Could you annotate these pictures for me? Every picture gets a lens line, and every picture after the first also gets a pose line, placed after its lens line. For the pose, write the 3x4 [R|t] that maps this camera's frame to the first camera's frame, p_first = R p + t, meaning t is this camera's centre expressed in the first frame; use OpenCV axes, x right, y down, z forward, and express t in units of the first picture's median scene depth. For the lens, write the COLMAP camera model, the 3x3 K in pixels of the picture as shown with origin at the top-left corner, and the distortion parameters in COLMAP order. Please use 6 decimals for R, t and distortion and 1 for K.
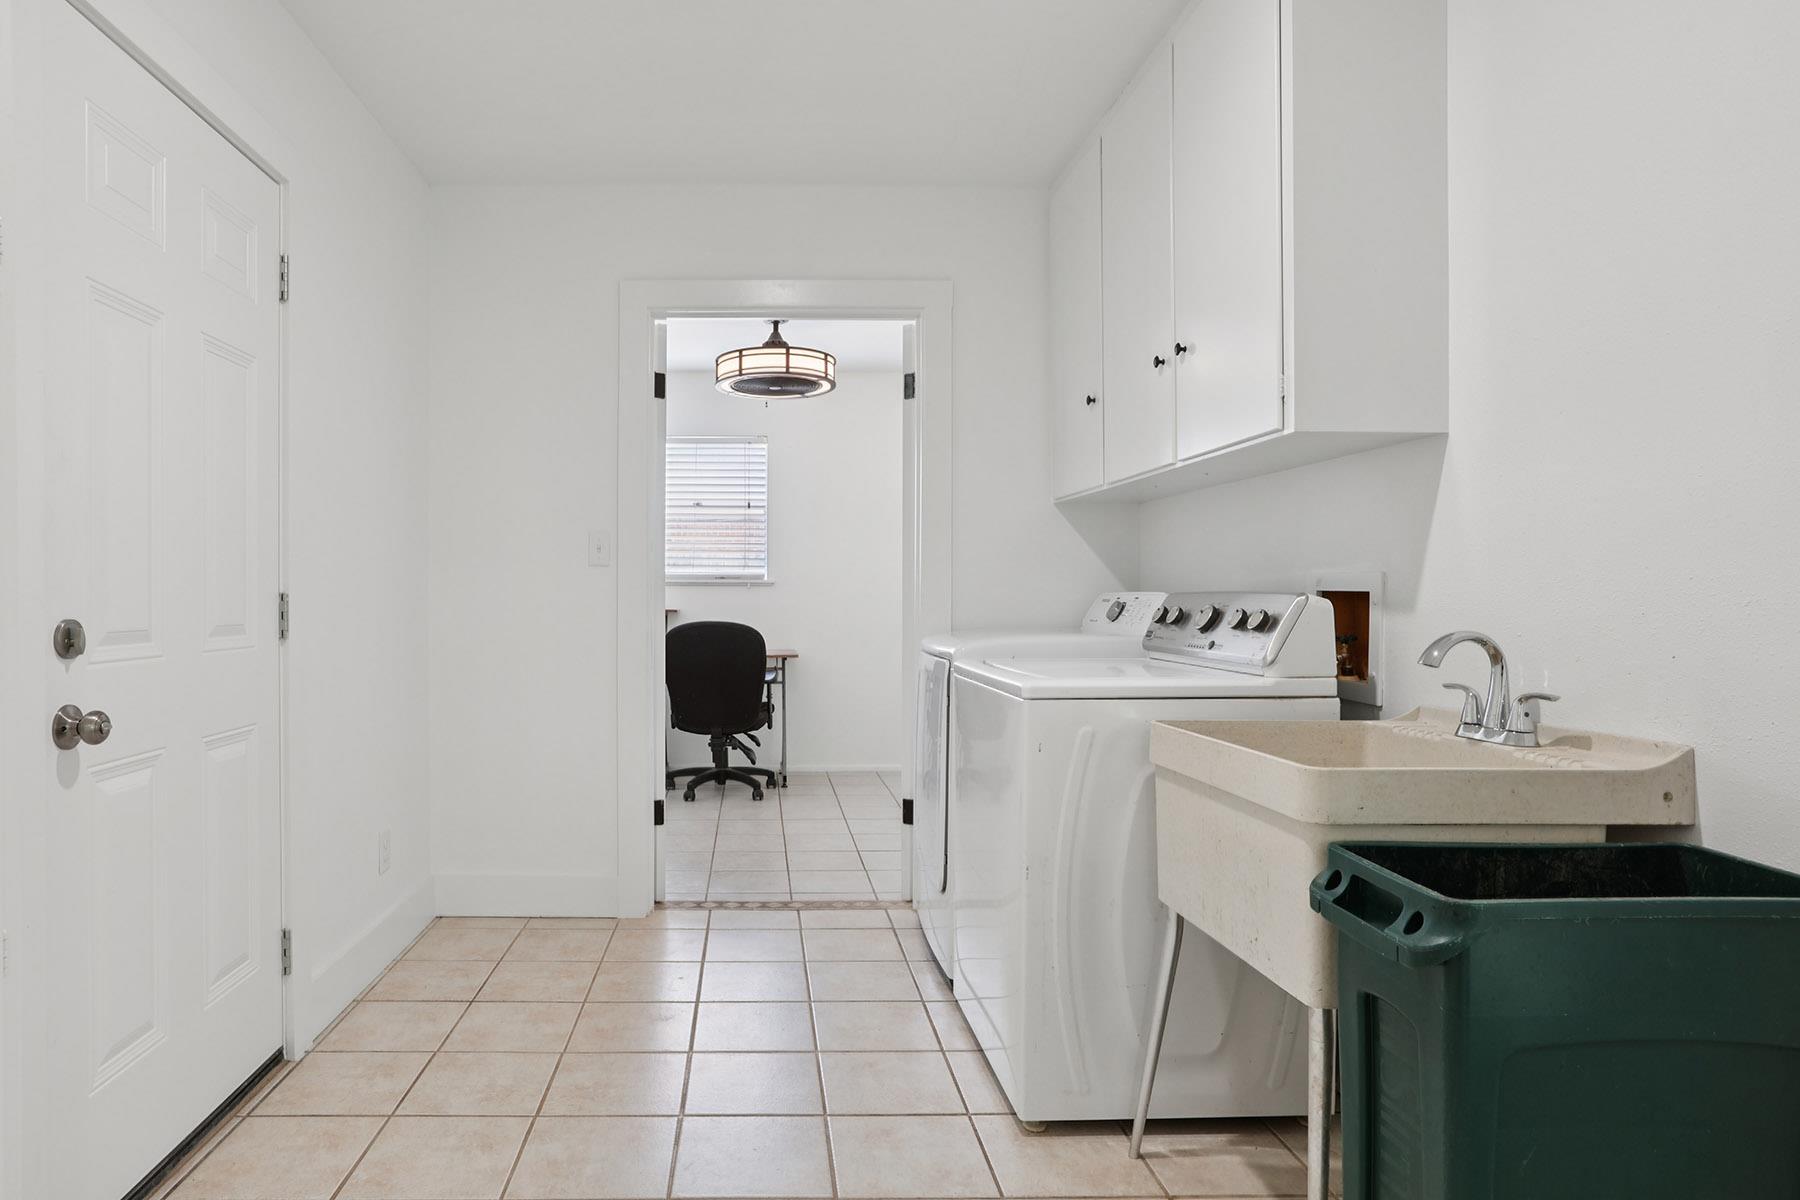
lens RADIAL K [[1044.1, 0, 895.4], [0, 1044.1, 598.2], [0, 0, 1]] dist [0.001476, 0.000019]
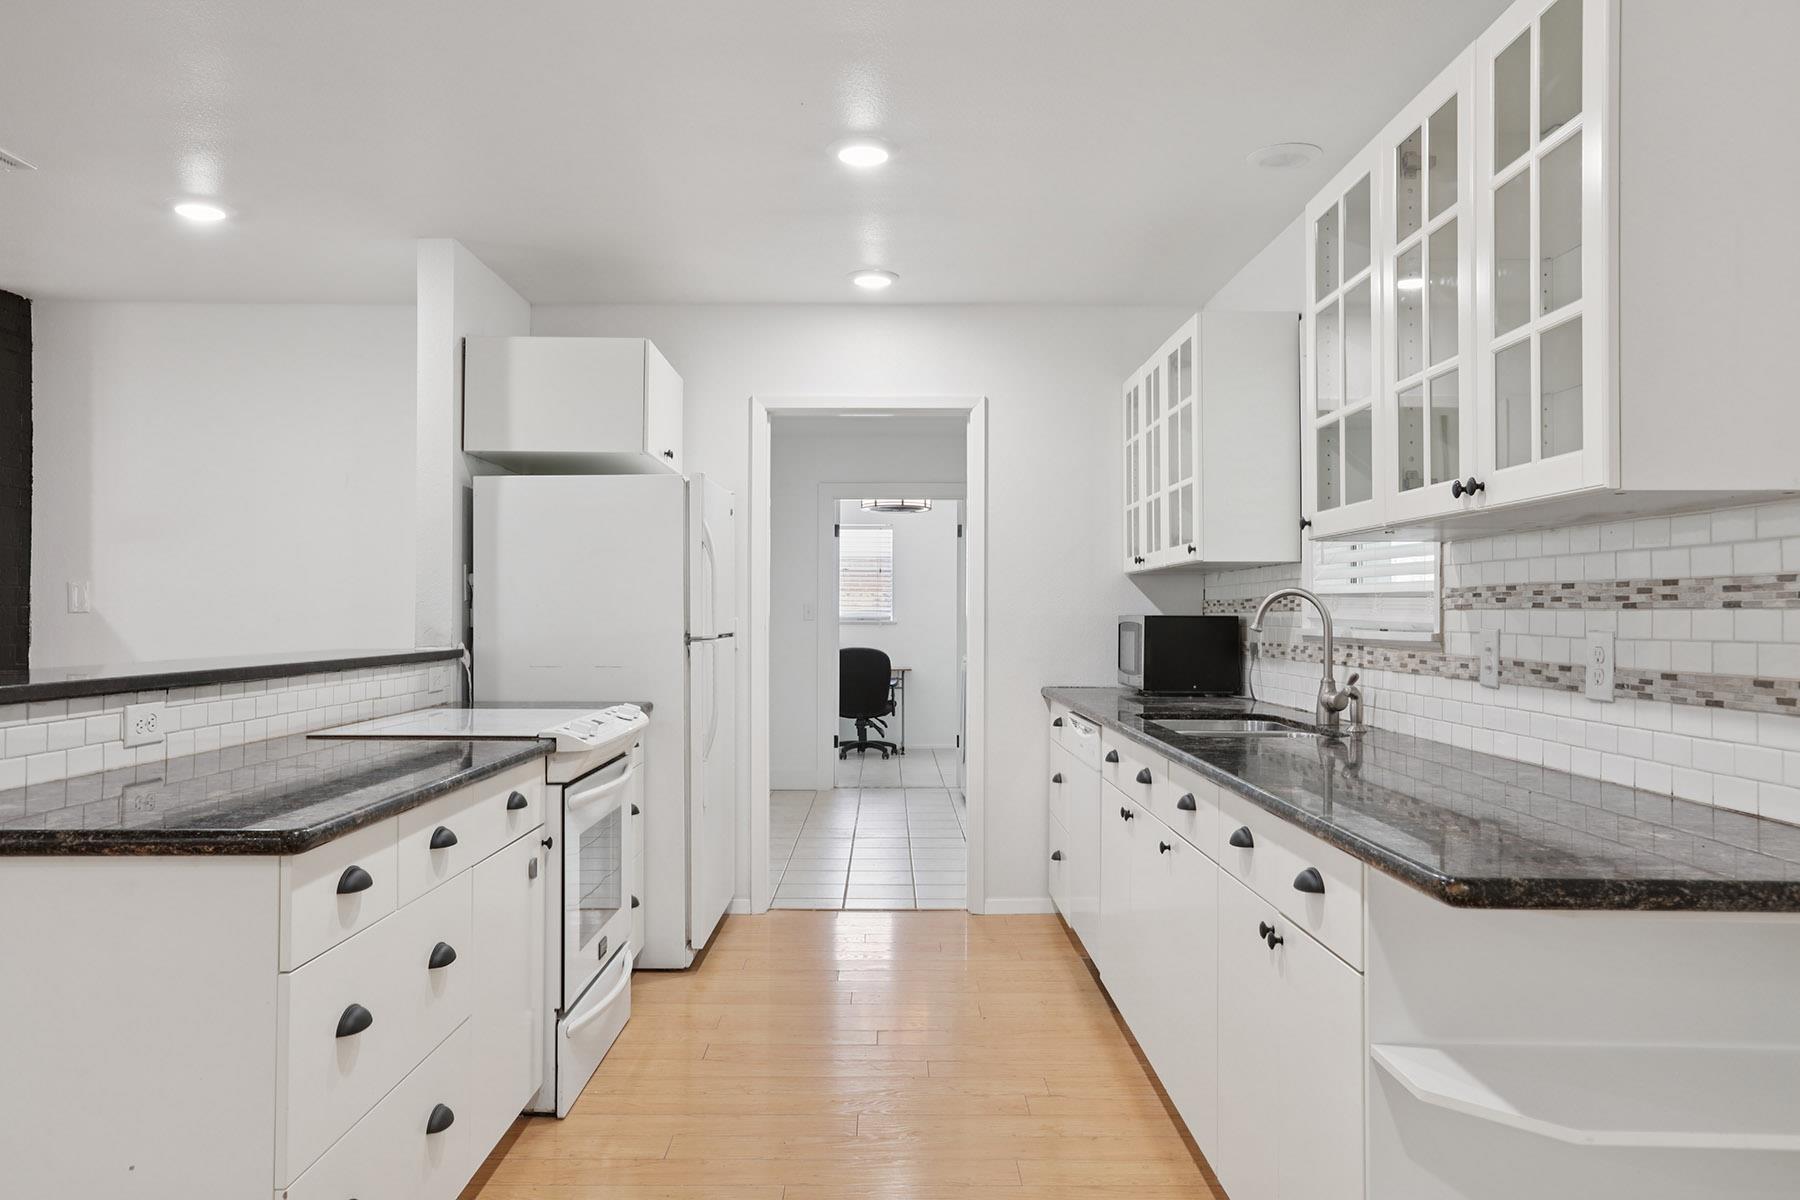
lens RADIAL K [[1350.2, 0, 899.5], [0, 1350.2, 603.1], [0, 0, 1]] dist [-0.000937, -0.000007]
pose [[0.991929, 0.002468, -0.126767, 0.147388], [-0.003762, 0.999943, -0.009970, -0.025213], [0.126735, 0.010367, 0.991882, -1.024796]]
